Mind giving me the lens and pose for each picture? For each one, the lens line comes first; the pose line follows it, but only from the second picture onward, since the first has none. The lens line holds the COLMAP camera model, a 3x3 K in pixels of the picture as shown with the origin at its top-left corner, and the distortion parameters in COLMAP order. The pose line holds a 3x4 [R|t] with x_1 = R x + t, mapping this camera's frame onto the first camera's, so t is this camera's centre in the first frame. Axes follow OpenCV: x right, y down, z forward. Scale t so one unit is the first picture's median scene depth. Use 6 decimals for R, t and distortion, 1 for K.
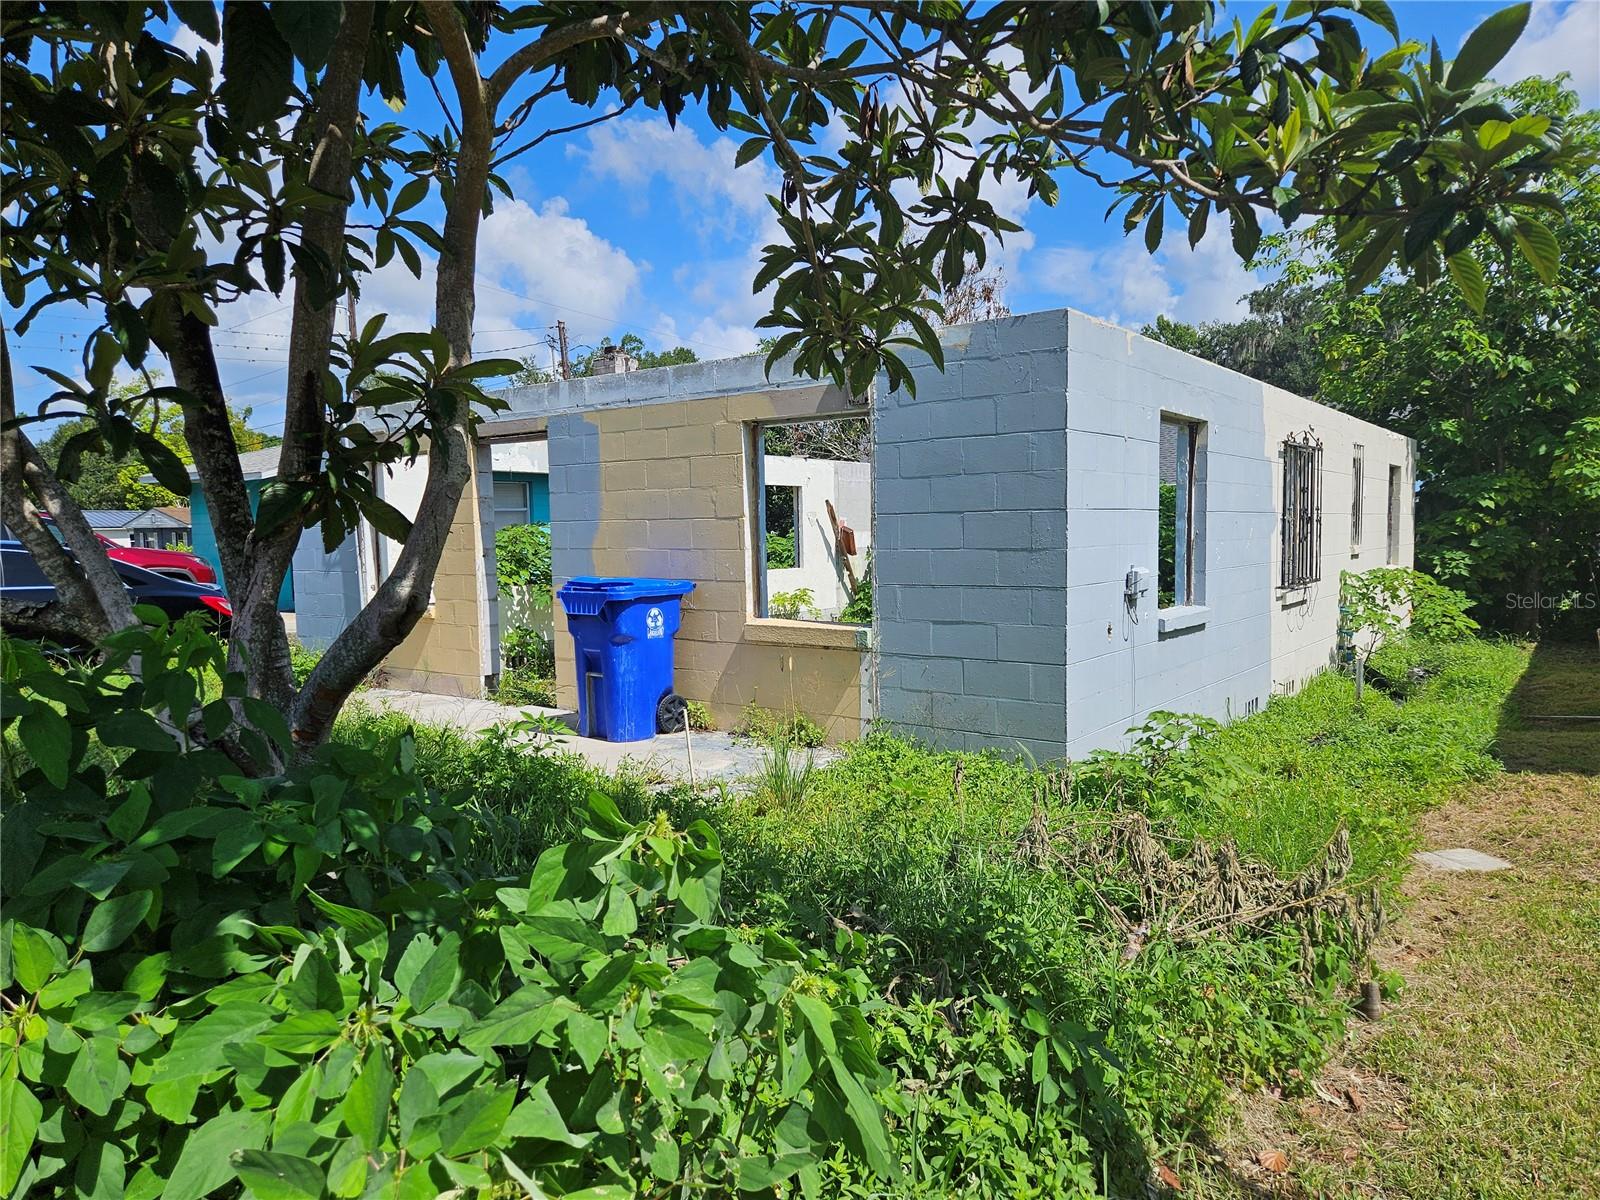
lens RADIAL K [[1066.0, 0, 800.4], [0, 1066.0, 602.9], [0, 0, 1]] dist [0.057537, -0.003208]
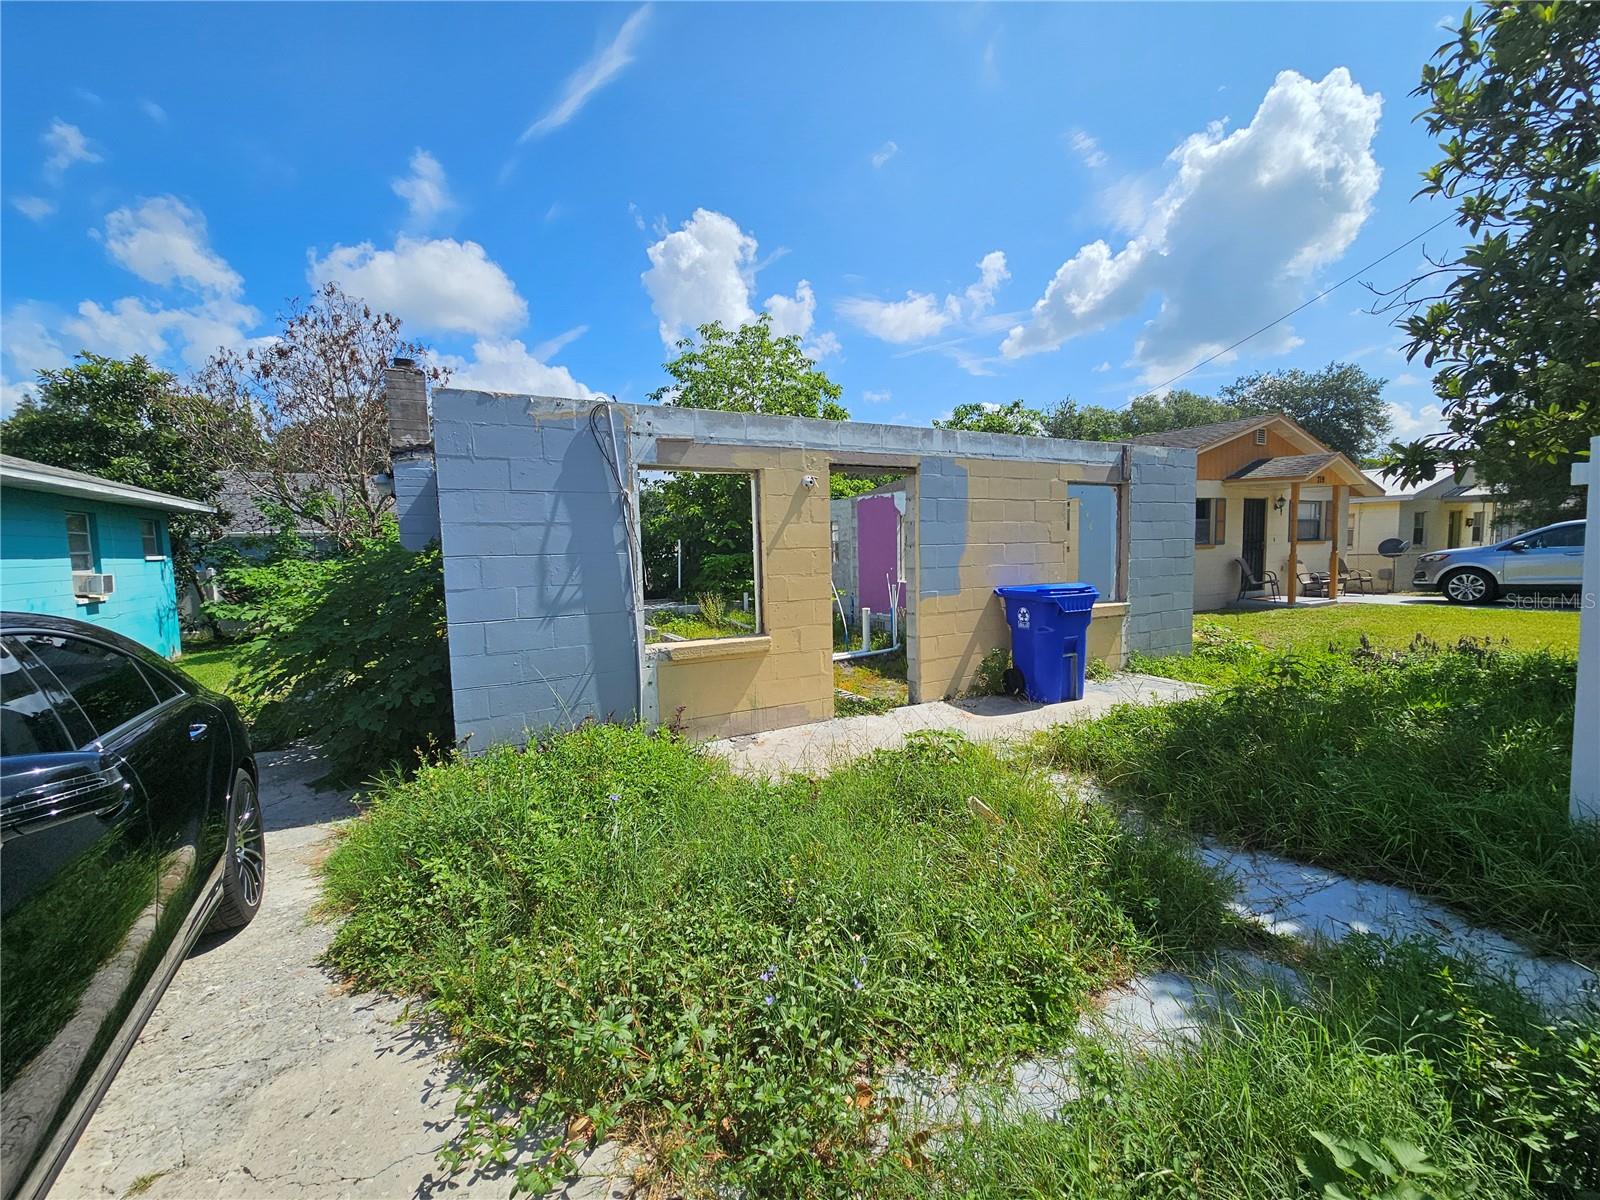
lens RADIAL K [[649.1, 0, 793.1], [0, 649.1, 599.1], [0, 0, 1]] dist [0.002322, -0.001851]
pose [[0.424717, -0.064257, 0.903043, -1.096429], [0.081780, 0.996123, 0.032417, -0.060180], [-0.901625, 0.060083, 0.428326, 0.961504]]
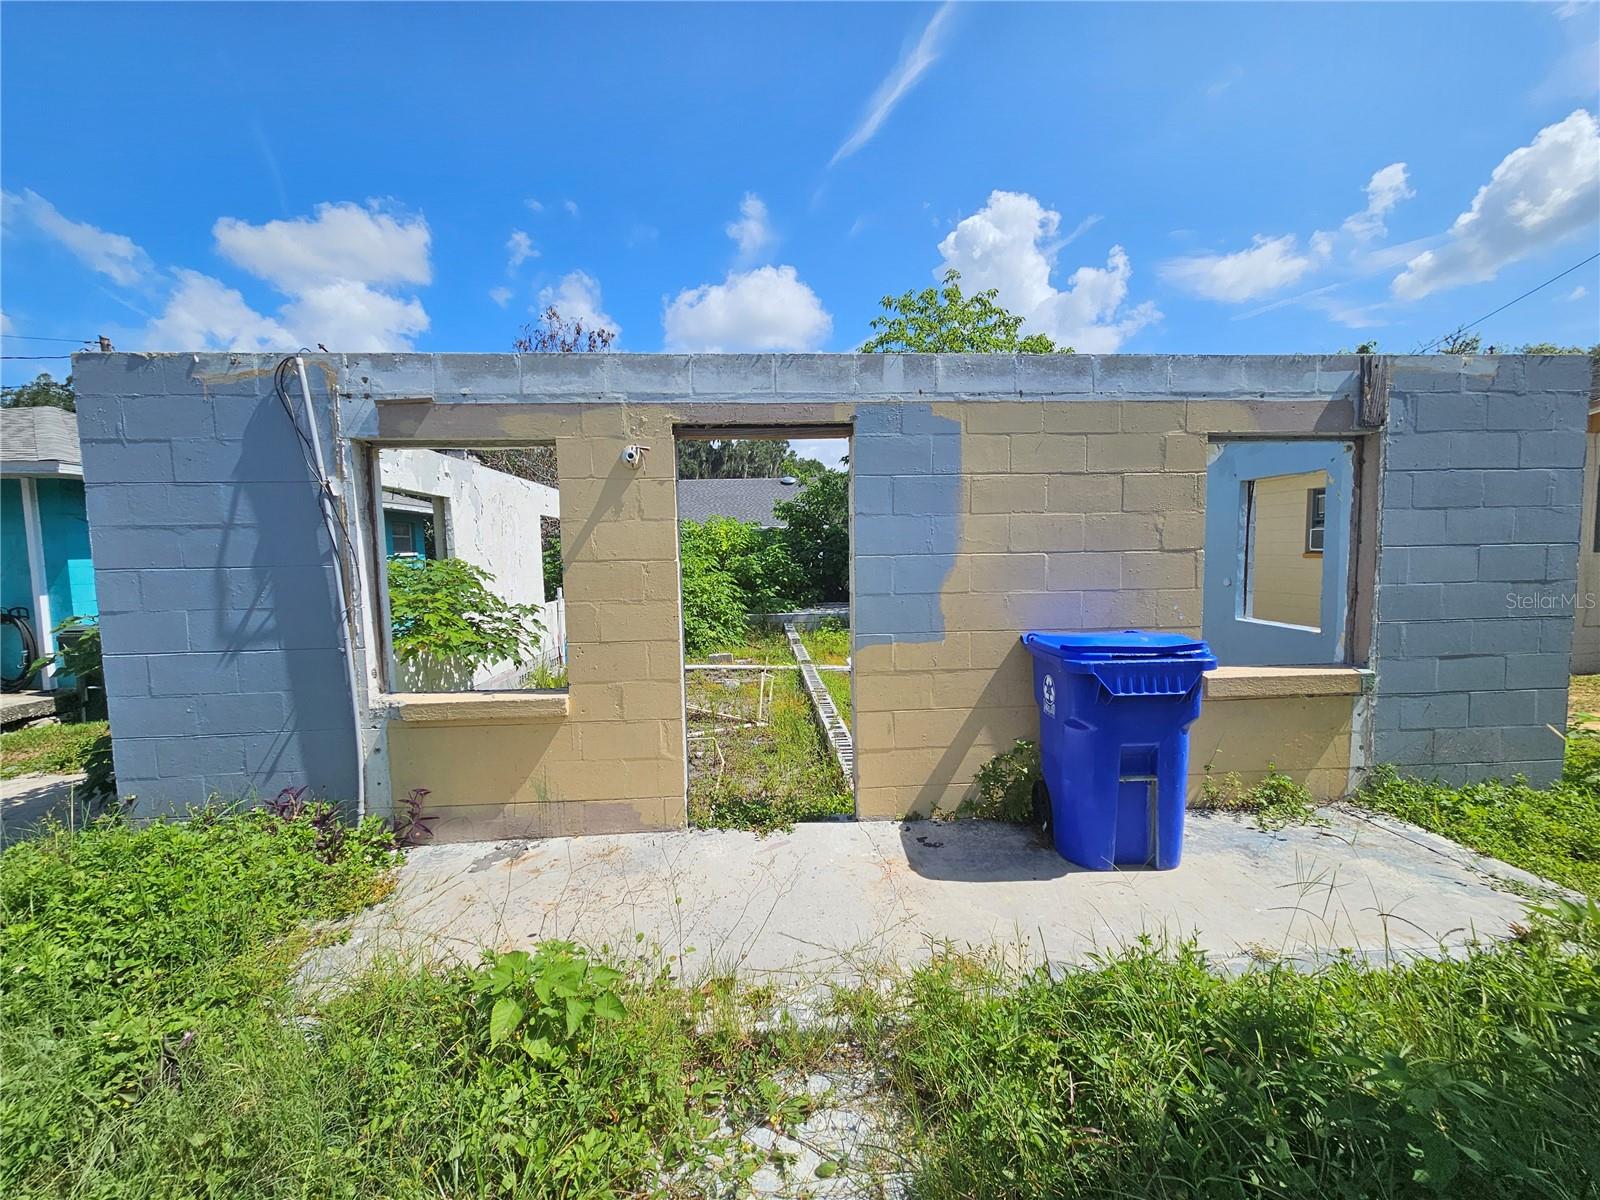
lens RADIAL K [[649.1, 0, 800.5], [0, 649.1, 598.0], [0, 0, 1]] dist [0.002322, -0.001851]
pose [[0.759644, -0.043717, 0.648868, -0.623283], [0.051271, 0.998658, 0.007260, -0.062547], [-0.648315, 0.027754, 0.760866, 0.822338]]
